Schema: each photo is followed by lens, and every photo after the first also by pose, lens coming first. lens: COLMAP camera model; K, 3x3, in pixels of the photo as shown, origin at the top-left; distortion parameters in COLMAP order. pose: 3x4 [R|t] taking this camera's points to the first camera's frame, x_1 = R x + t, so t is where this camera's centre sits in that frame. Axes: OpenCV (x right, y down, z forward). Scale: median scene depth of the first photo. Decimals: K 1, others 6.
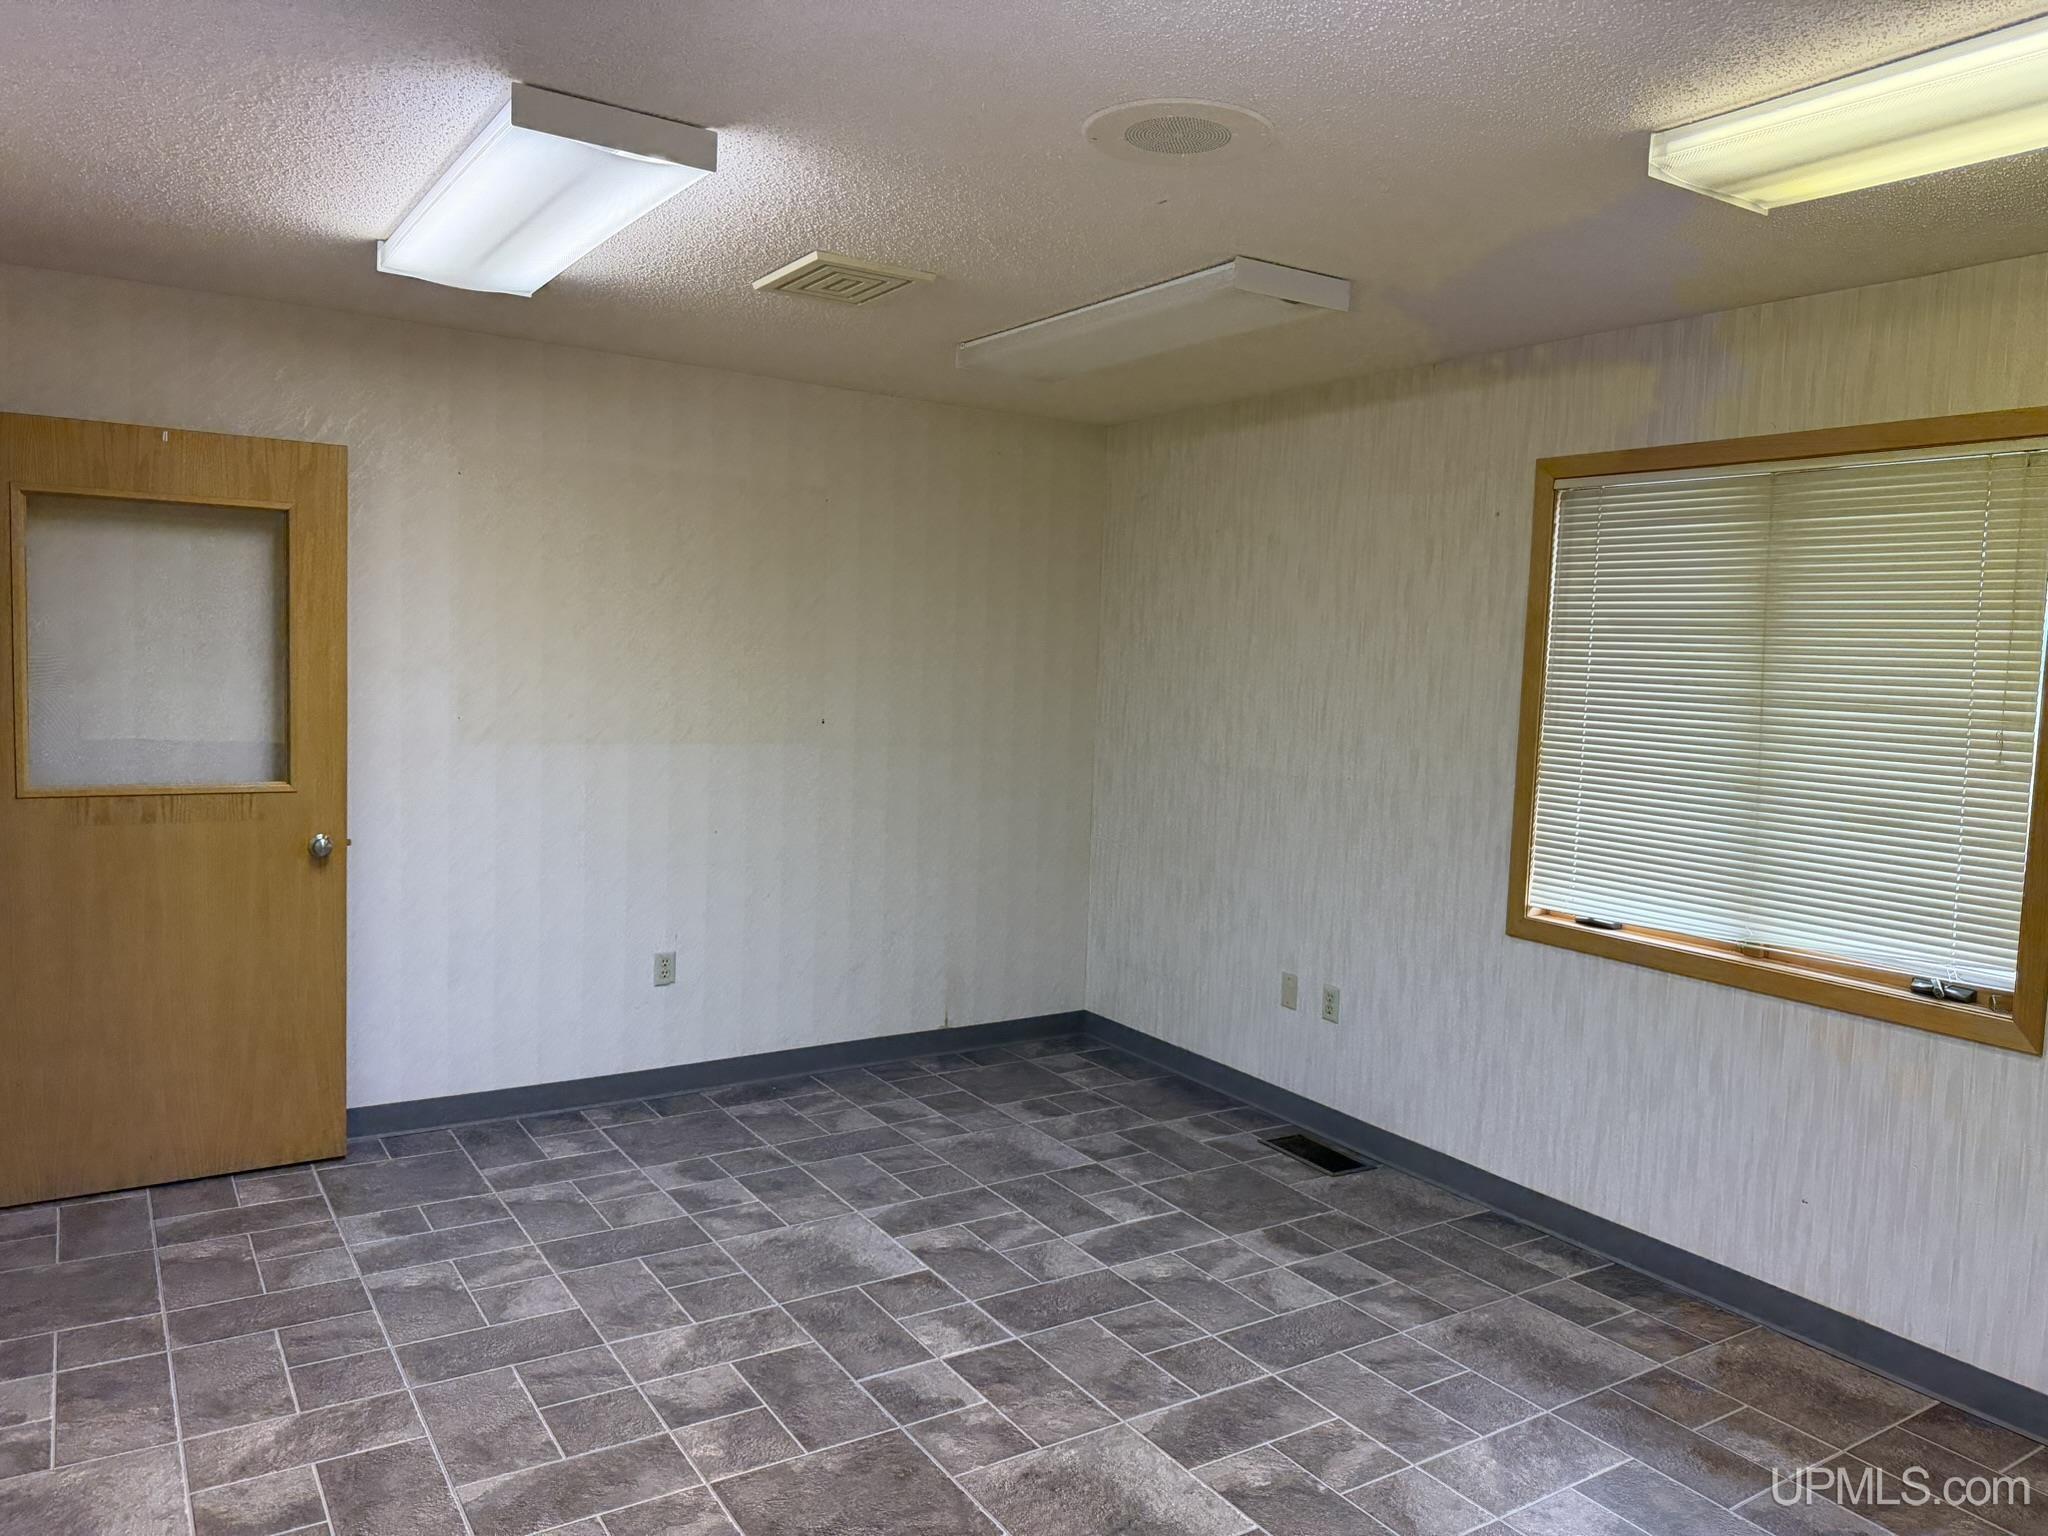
lens RADIAL K [[1453.5, 0, 1029.3], [0, 1453.5, 773.3], [0, 0, 1]] dist [0.045903, -0.023931]
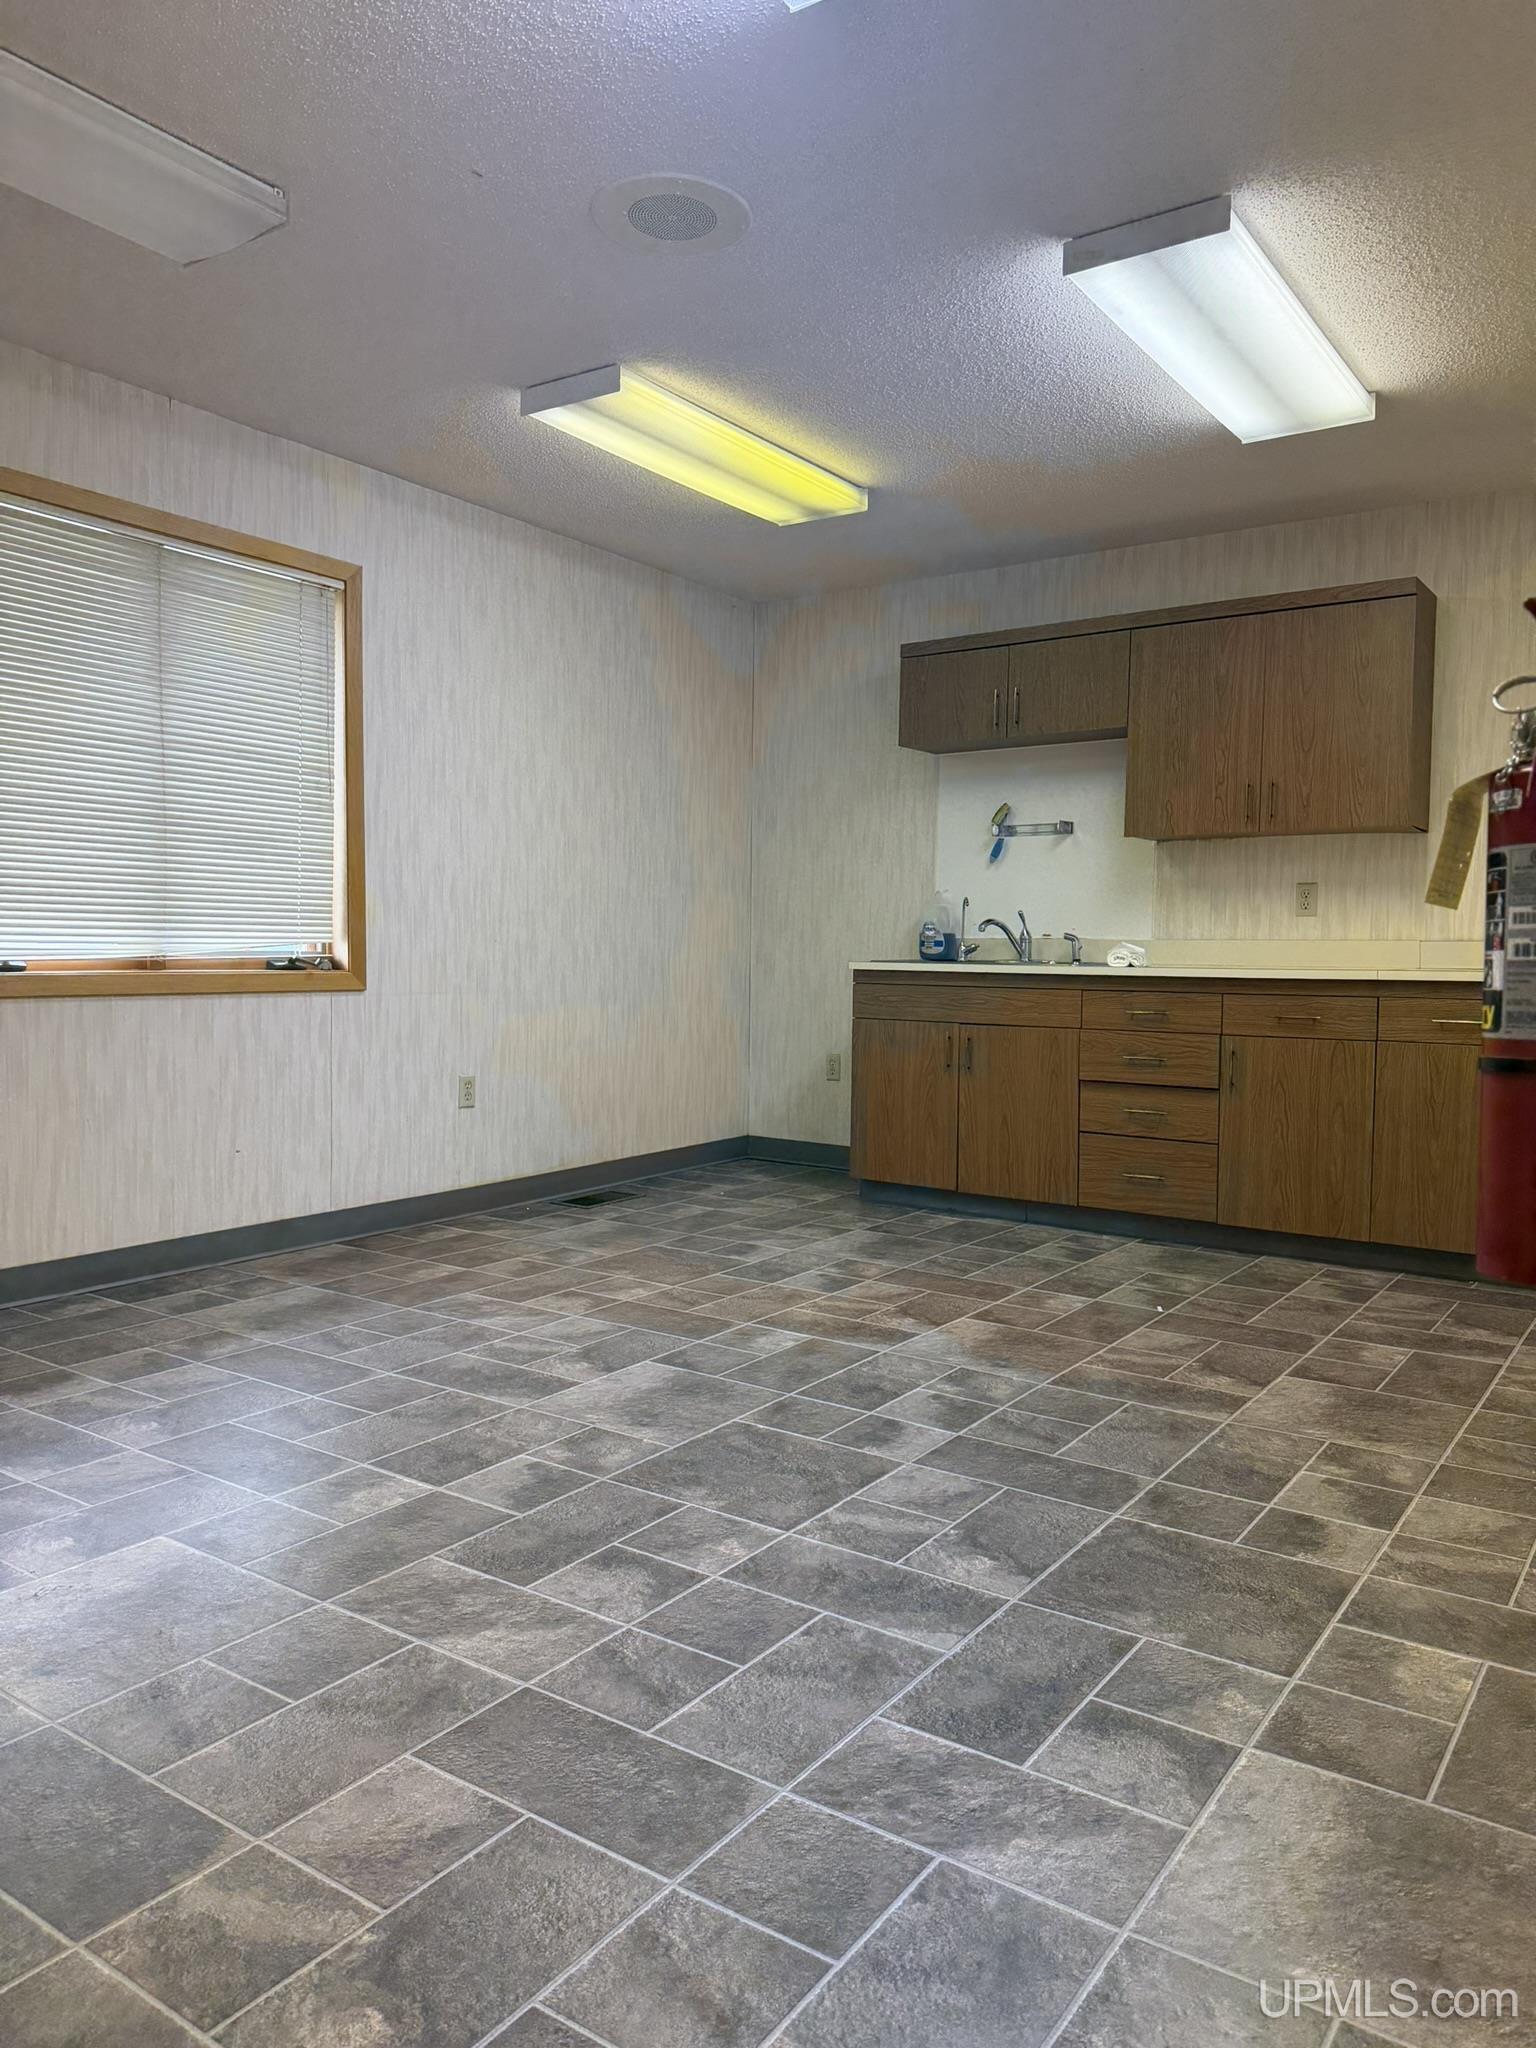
lens RADIAL K [[1453.5, 0, 757.4], [0, 1453.5, 1018.8], [0, 0, 1]] dist [0.045903, -0.023931]
pose [[-0.374543, -0.088598, 0.922967, -0.890580], [0.053793, 0.991671, 0.117022, 0.064469], [-0.925648, 0.093479, -0.366657, 1.170496]]
